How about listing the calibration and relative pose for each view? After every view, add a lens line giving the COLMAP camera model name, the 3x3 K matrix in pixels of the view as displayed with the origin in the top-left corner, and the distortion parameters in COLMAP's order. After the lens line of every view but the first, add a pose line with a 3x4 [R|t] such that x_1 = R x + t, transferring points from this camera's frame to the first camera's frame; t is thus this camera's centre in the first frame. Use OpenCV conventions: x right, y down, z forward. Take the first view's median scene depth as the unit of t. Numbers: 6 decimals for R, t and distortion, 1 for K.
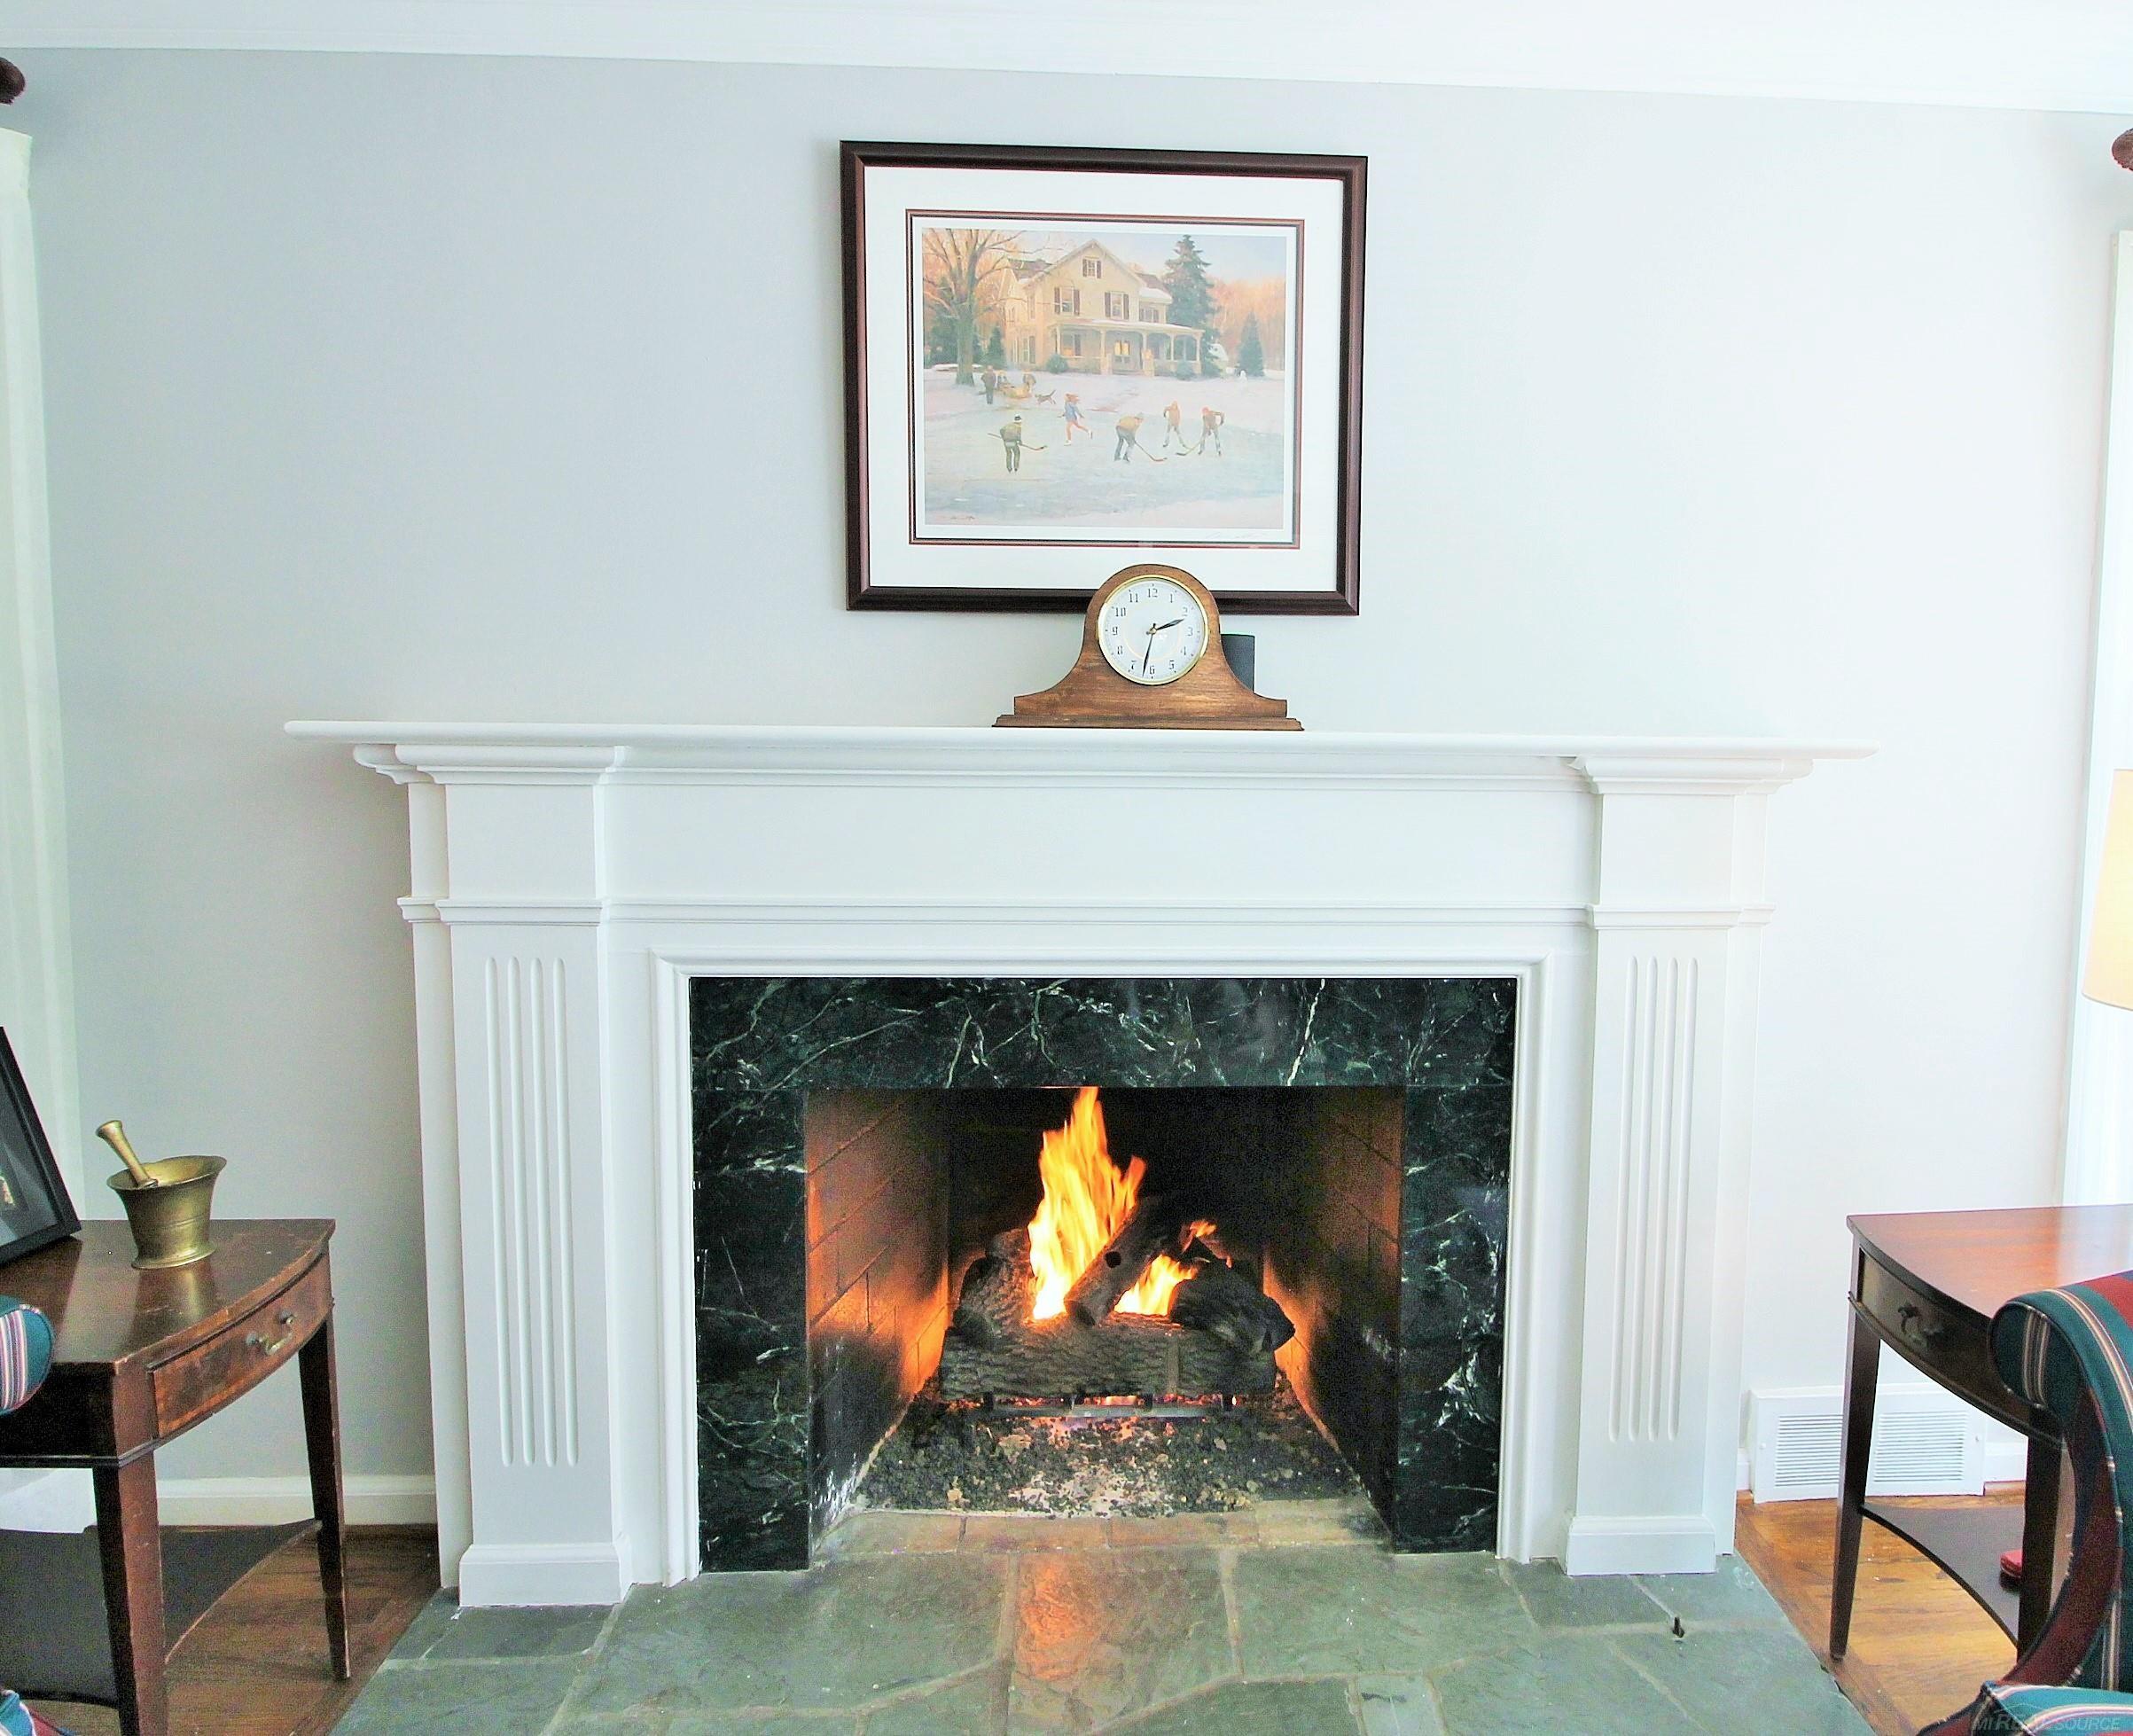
lens RADIAL K [[1167.3, 0, 1066.0], [0, 1167.3, 755.6], [0, 0, 1]] dist [0.005142, 0.000367]
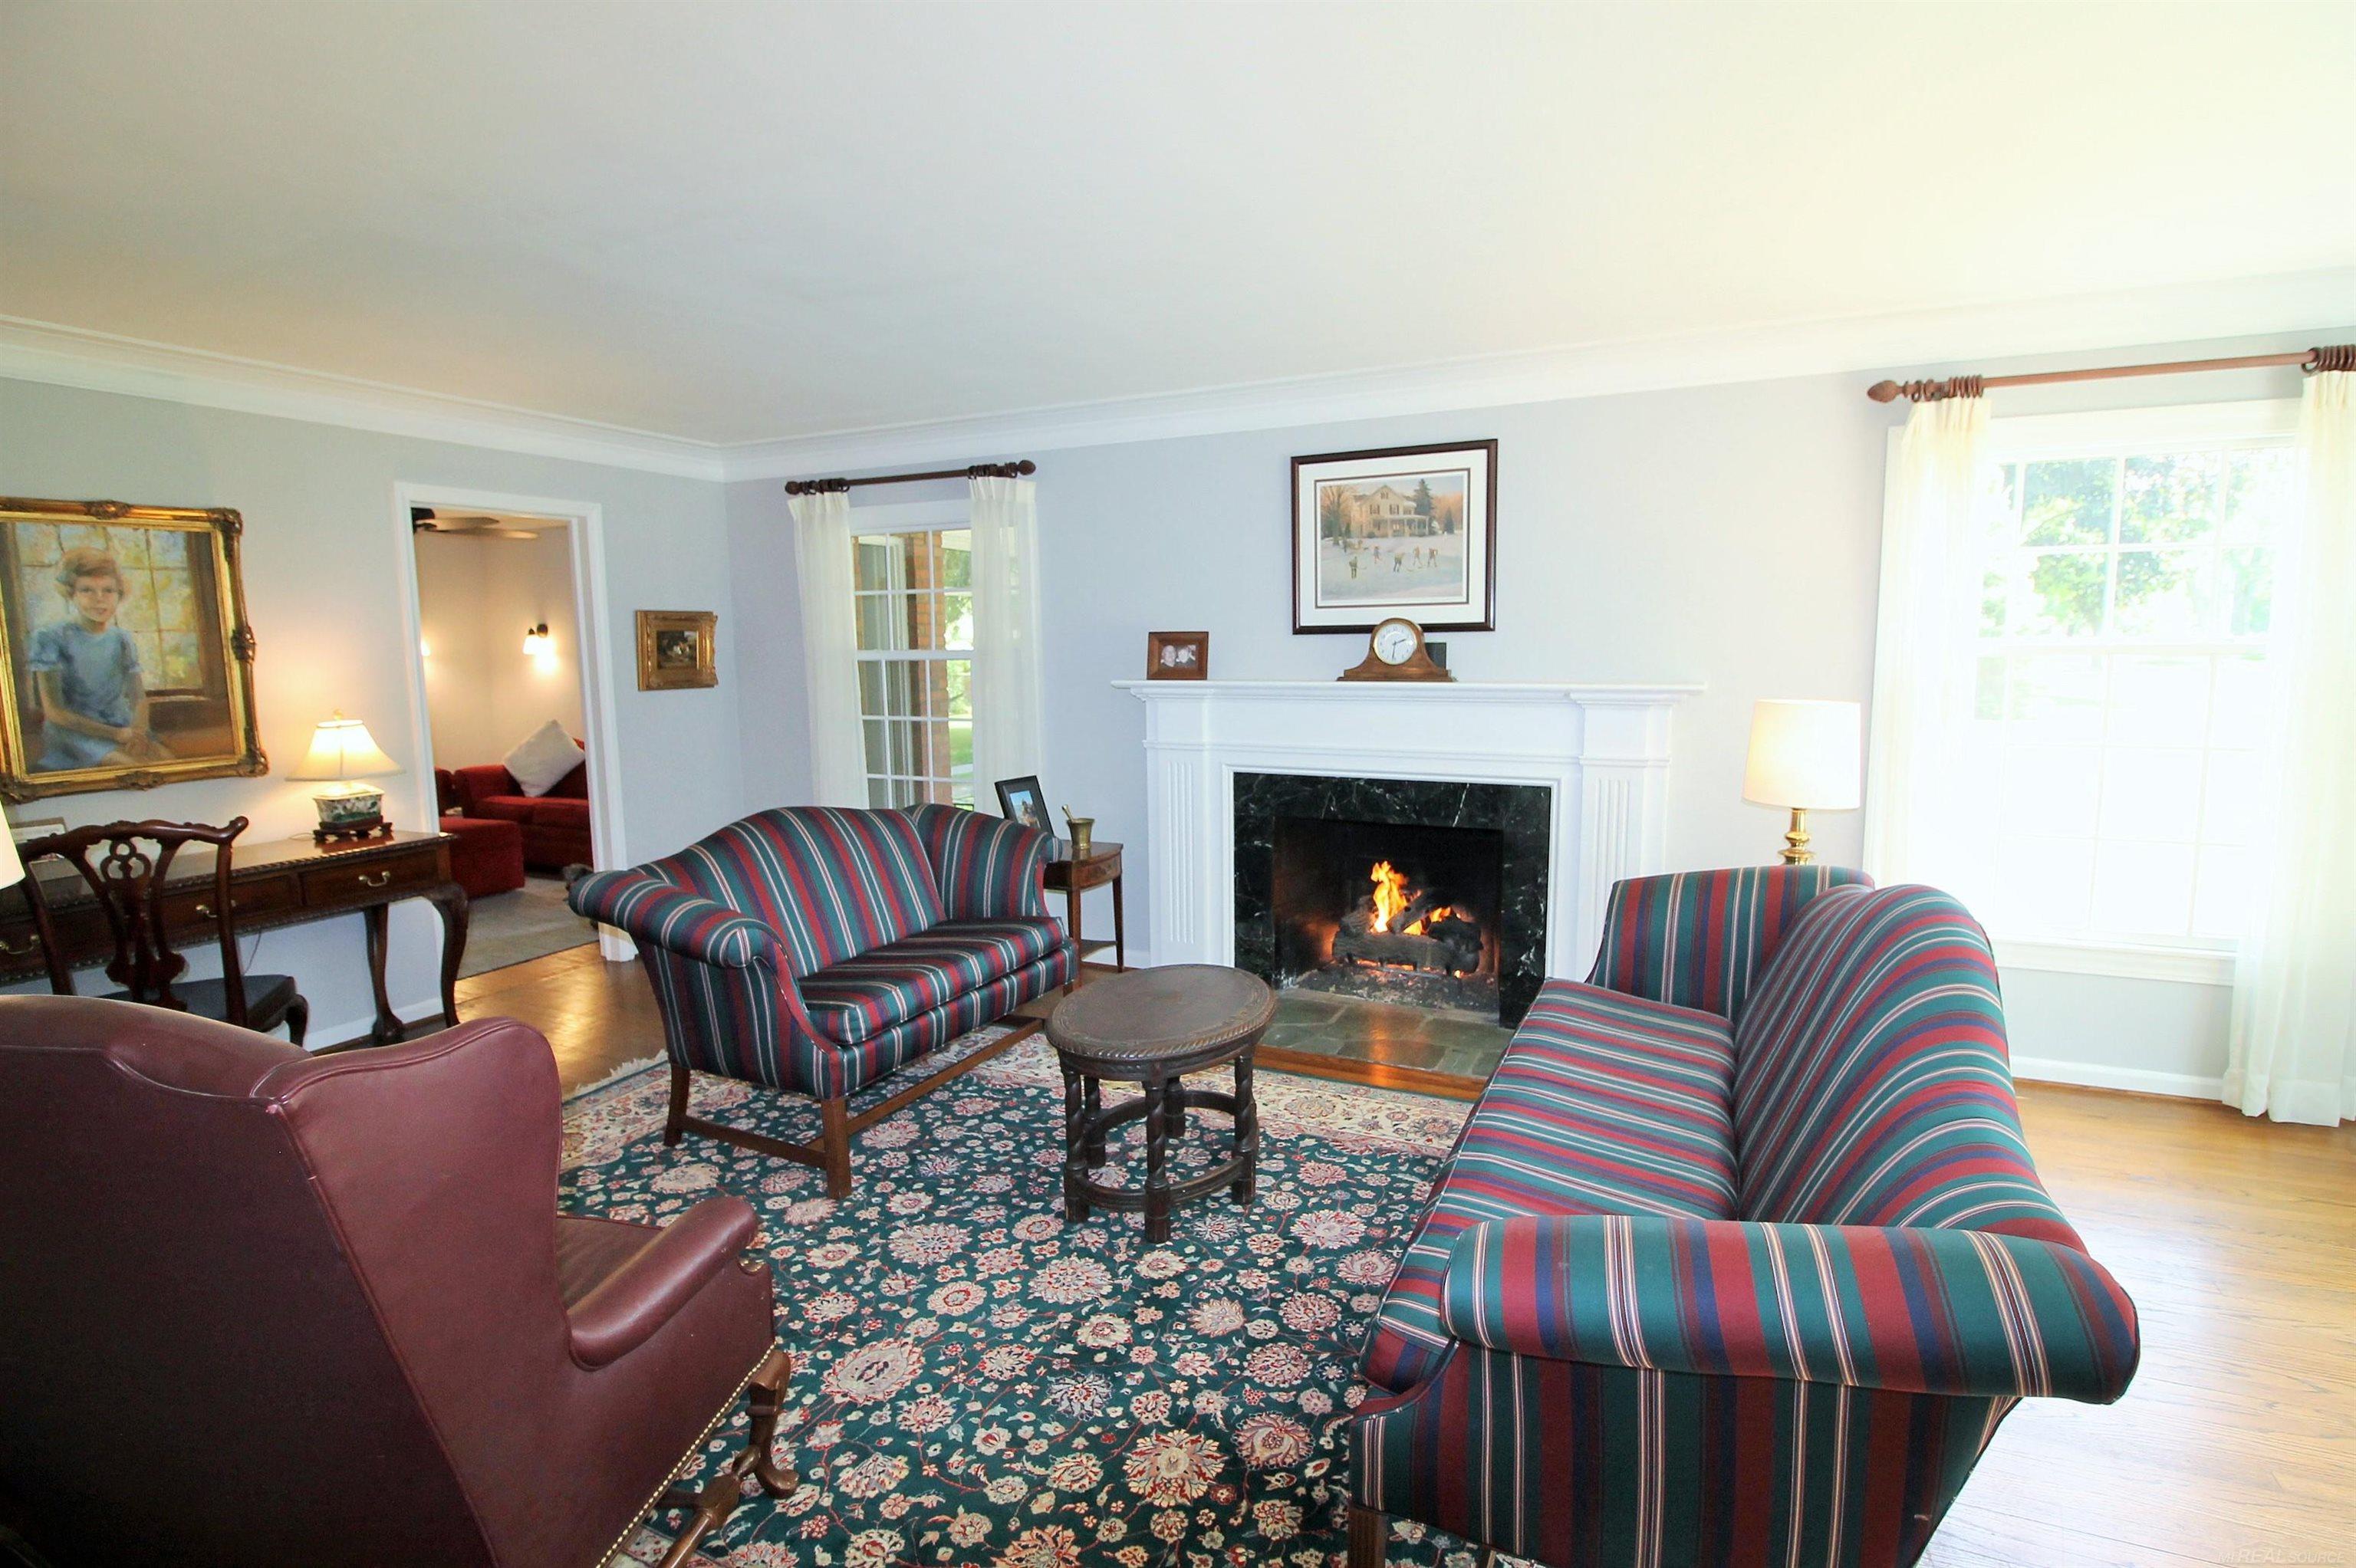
lens RADIAL K [[1130.3, 0, 1178.0], [0, 1130.3, 784.0], [0, 0, 1]] dist [-0.001048, -0.000232]
pose [[0.872363, 0.041760, -0.487072, 0.837143], [-0.016280, 0.998274, 0.056432, 0.069663], [0.488587, -0.041300, 0.871537, -1.343869]]
